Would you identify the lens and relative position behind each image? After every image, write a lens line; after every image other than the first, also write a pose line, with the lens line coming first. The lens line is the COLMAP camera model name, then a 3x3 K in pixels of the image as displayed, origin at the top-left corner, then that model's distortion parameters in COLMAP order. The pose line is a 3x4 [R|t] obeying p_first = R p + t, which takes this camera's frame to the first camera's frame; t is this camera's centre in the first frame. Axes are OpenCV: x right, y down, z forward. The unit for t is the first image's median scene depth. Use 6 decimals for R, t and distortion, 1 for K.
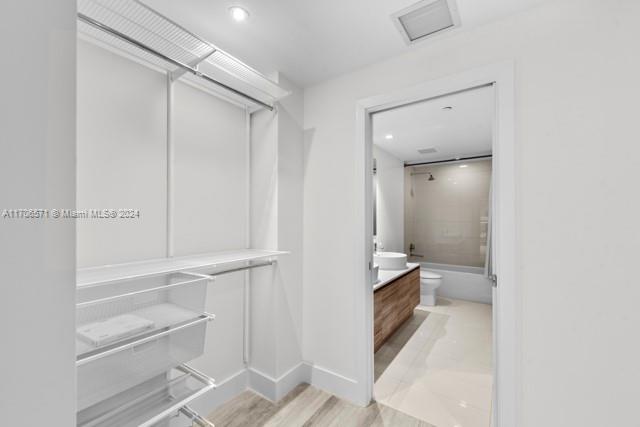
lens RADIAL K [[274.8, 0, 317.5], [0, 274.8, 213.9], [0, 0, 1]] dist [0.000256, -0.000023]
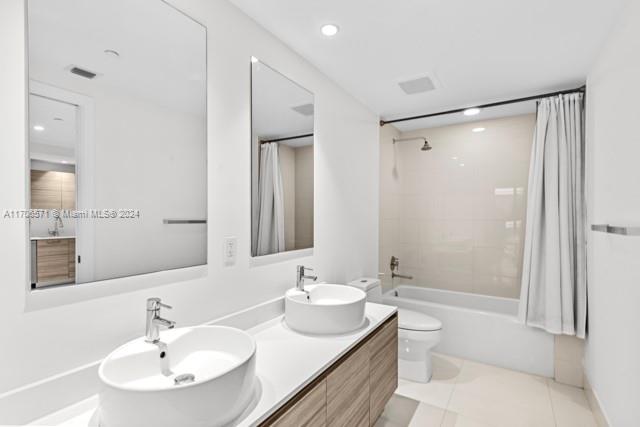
lens RADIAL K [[312.5, 0, 321.1], [0, 312.5, 215.1], [0, 0, 1]] dist [-0.001729, -0.000068]
pose [[0.998578, 0.003183, 0.053214, 0.158610], [-0.003678, 0.999951, 0.009206, 0.012346], [-0.053182, -0.009389, 0.998541, 0.351453]]
